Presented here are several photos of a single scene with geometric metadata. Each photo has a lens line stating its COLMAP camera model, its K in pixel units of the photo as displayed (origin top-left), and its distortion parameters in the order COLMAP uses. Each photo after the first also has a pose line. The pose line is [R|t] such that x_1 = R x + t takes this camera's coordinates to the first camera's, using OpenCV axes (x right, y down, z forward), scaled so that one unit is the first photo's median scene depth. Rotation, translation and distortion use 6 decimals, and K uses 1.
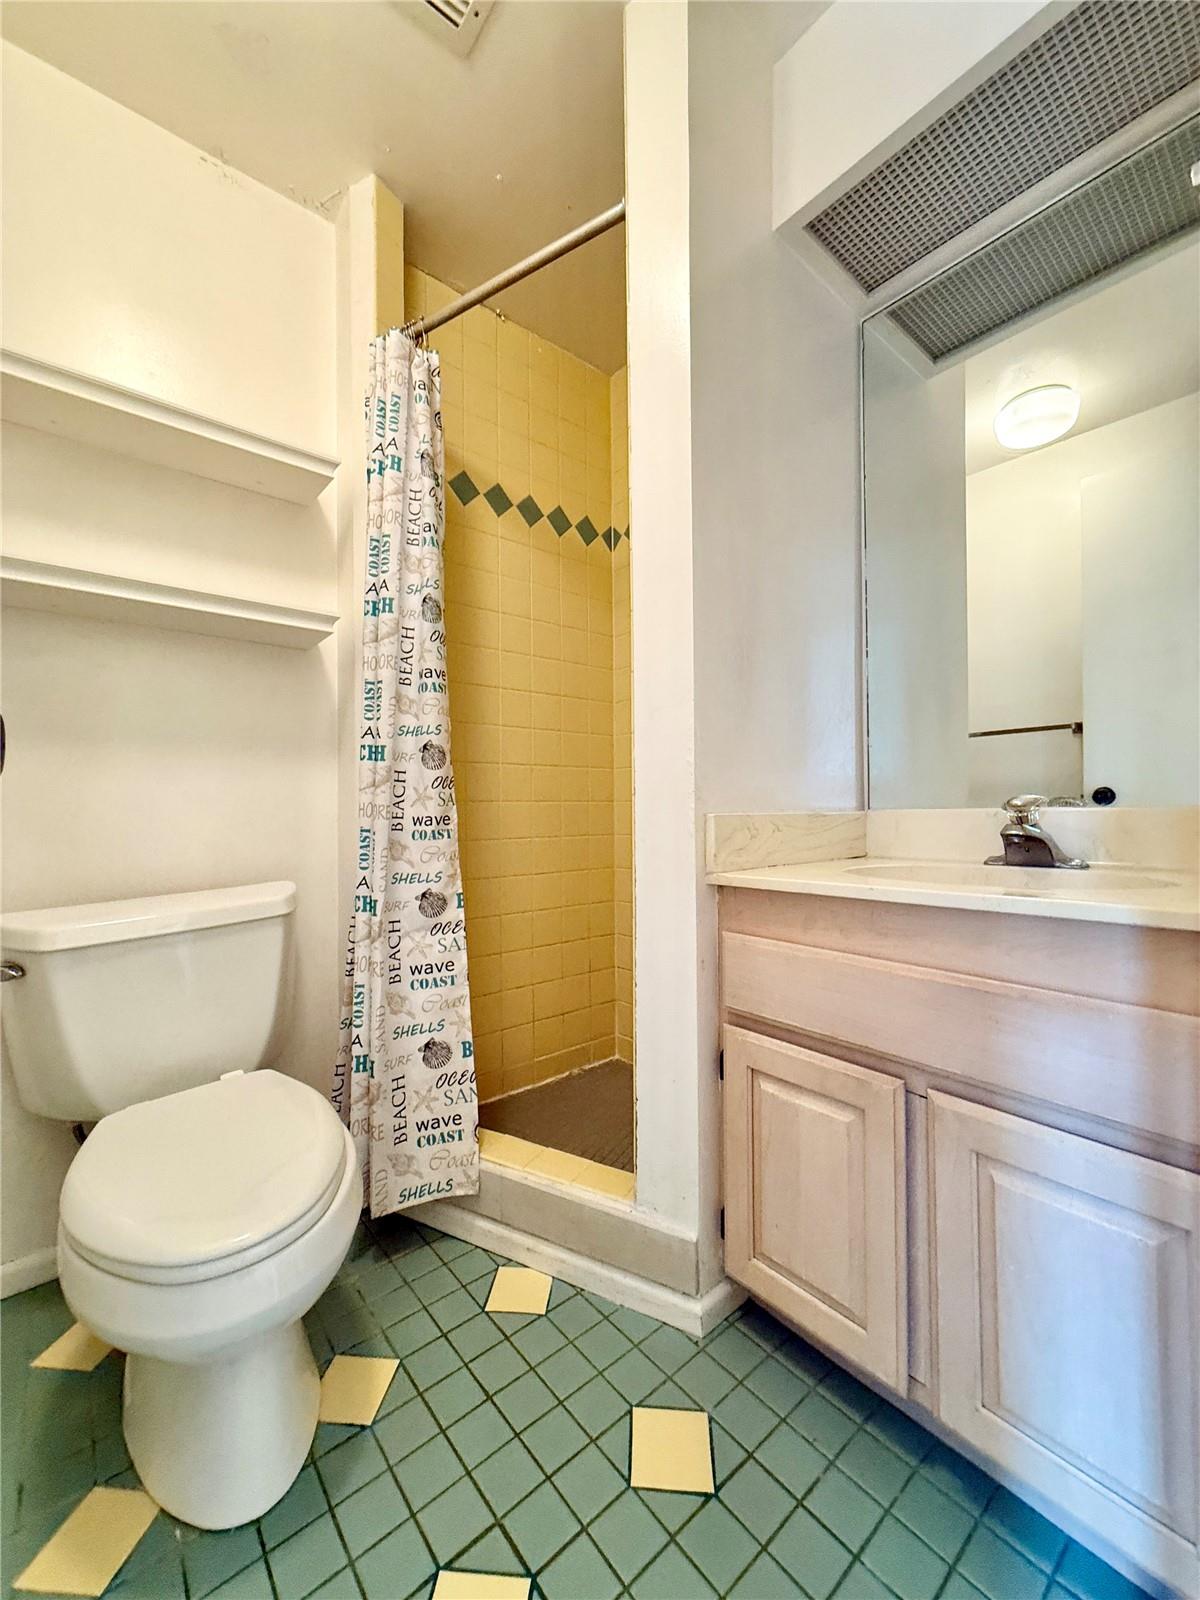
lens RADIAL K [[635.8, 0, 597.9], [0, 635.8, 806.4], [0, 0, 1]] dist [0.000106, 0.000130]
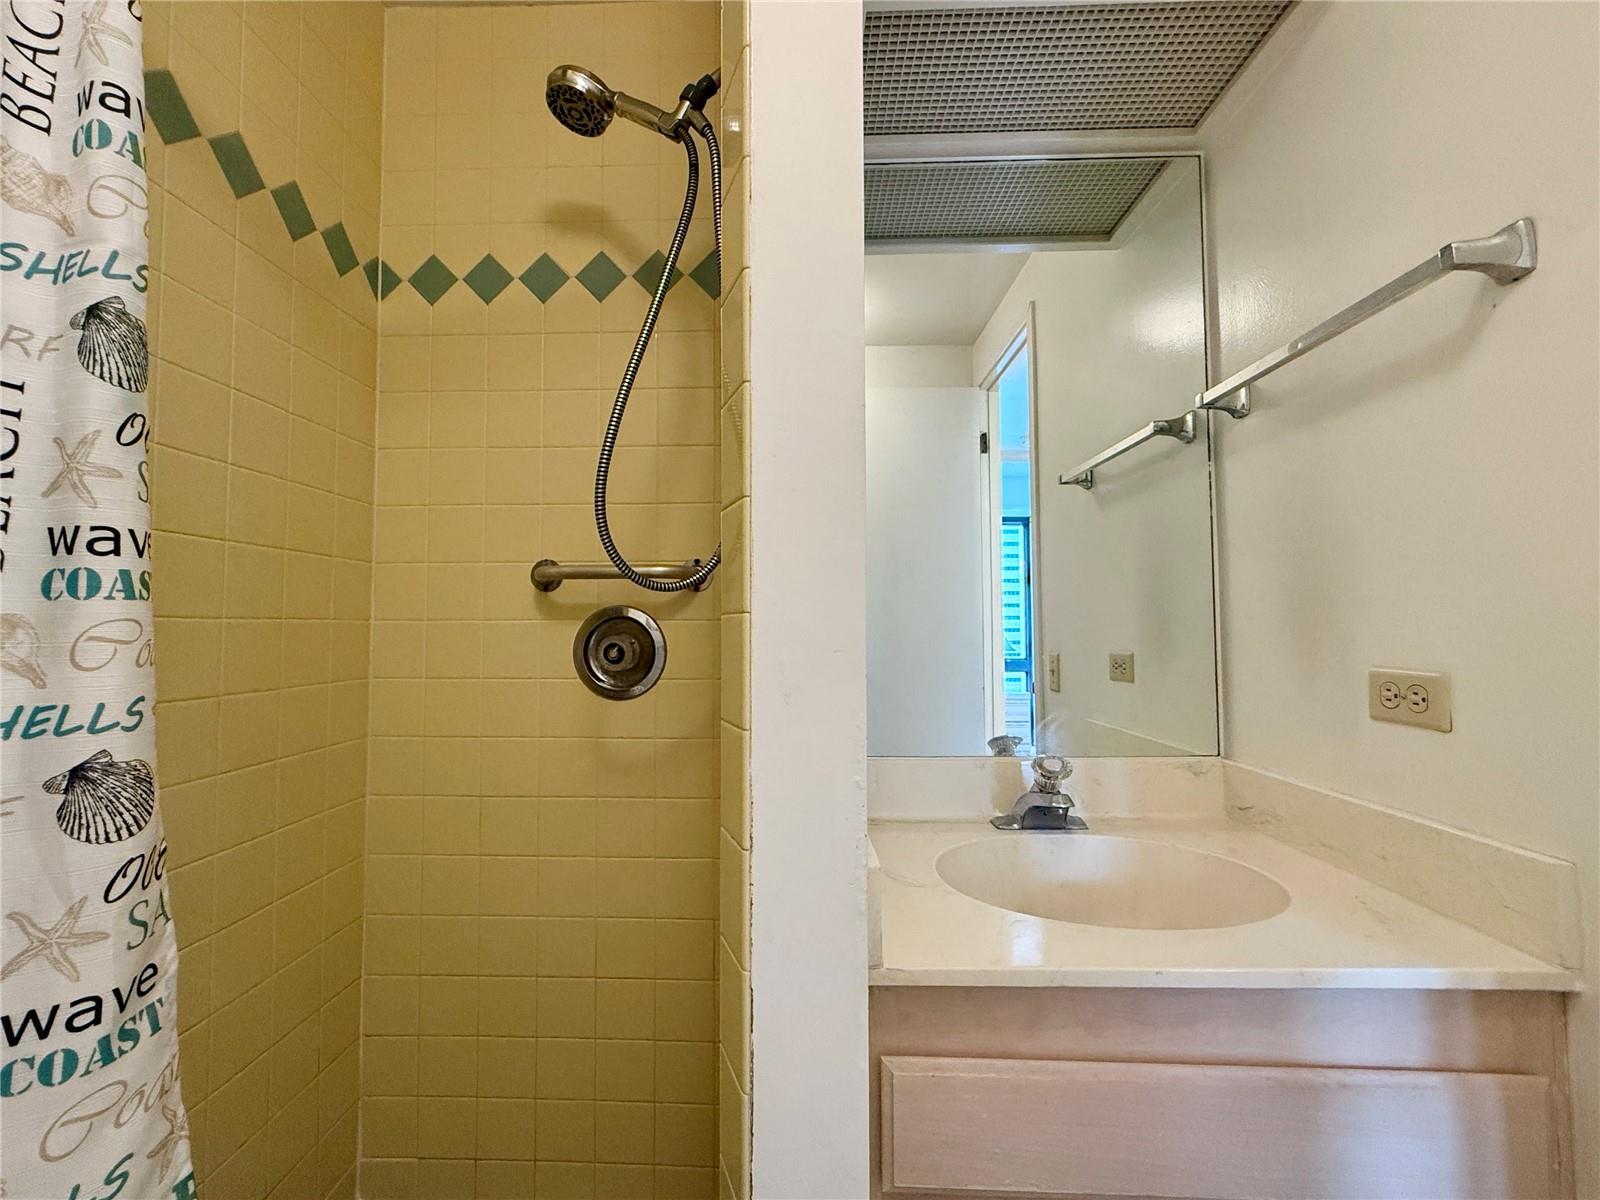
lens RADIAL K [[679.9, 0, 777.6], [0, 679.9, 604.2], [0, 0, 1]] dist [0.000804, 0.000458]
pose [[0.668363, 0.033737, 0.743069, -0.293193], [-0.006683, 0.999203, -0.039354, -0.166379], [-0.743805, 0.021337, 0.668056, 0.516983]]
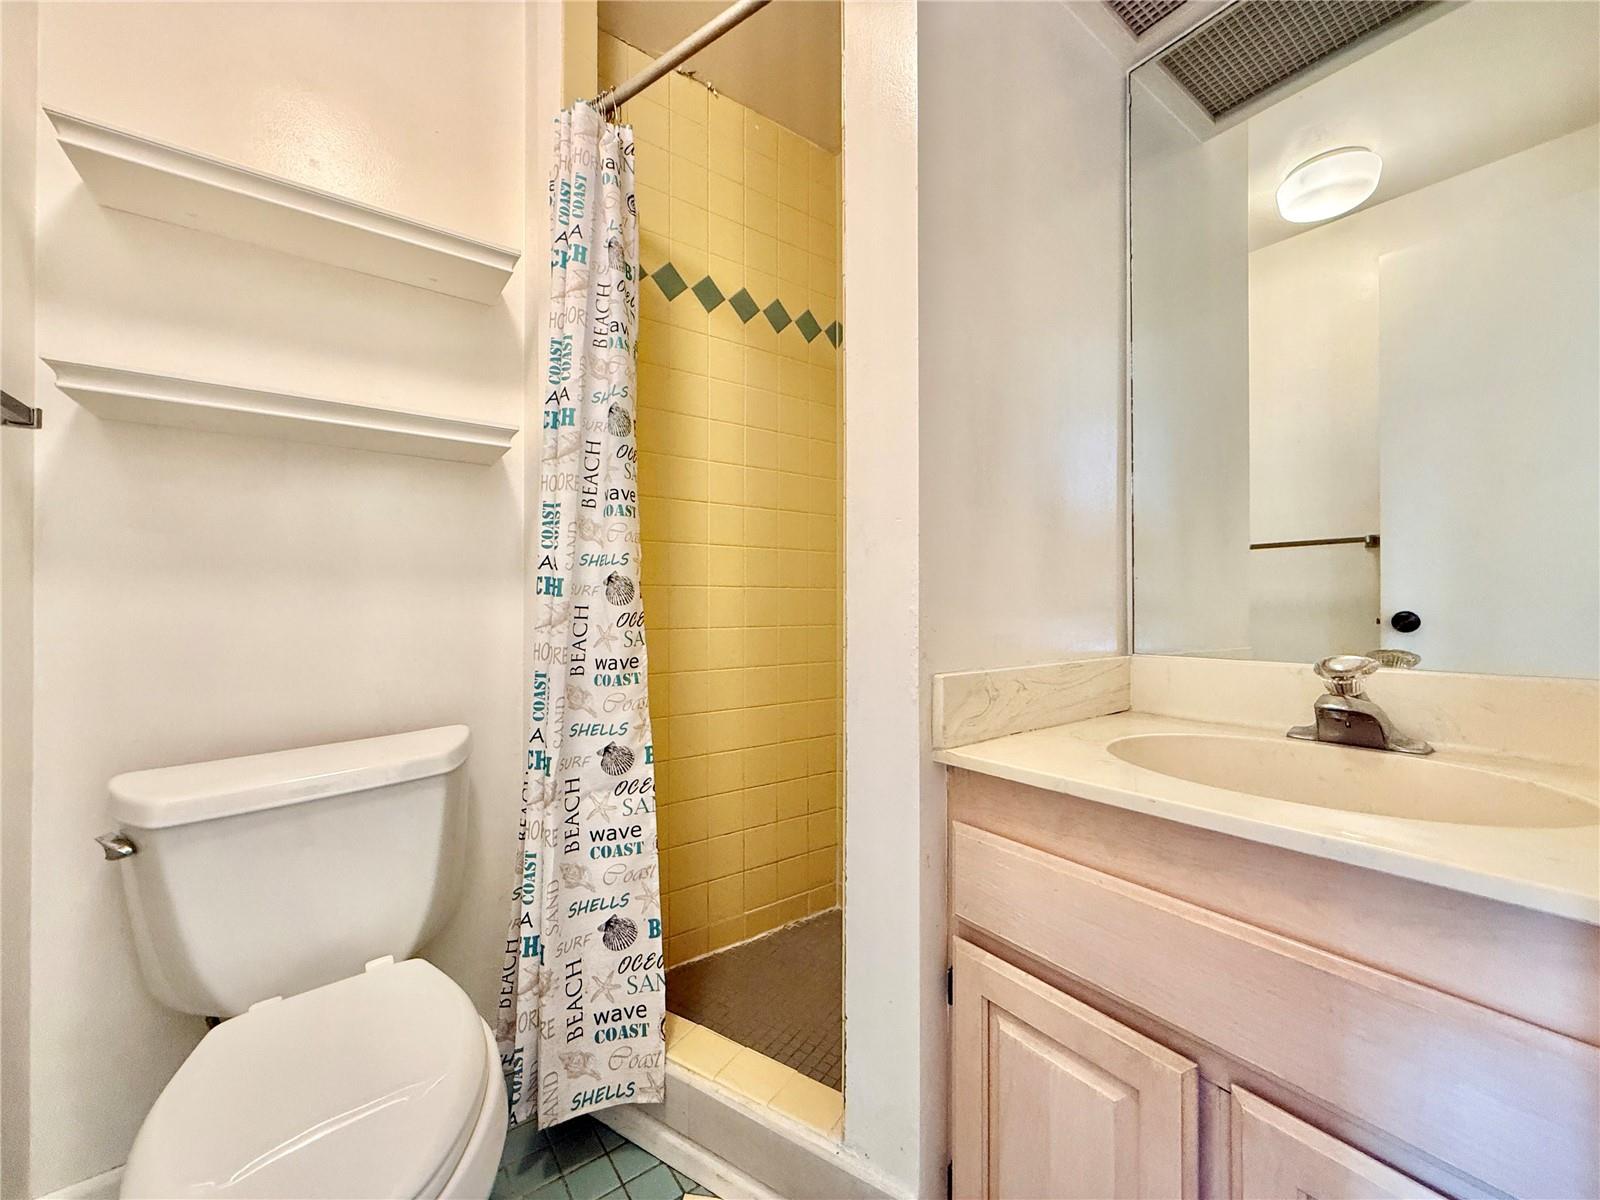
lens RADIAL K [[635.8, 0, 795.7], [0, 635.8, 600.7], [0, 0, 1]] dist [0.000106, 0.000130]
pose [[0.998036, 0.007695, -0.062161, 0.036490], [-0.007668, 0.999970, 0.000674, -0.066516], [0.062164, -0.000196, 0.998066, 0.146670]]
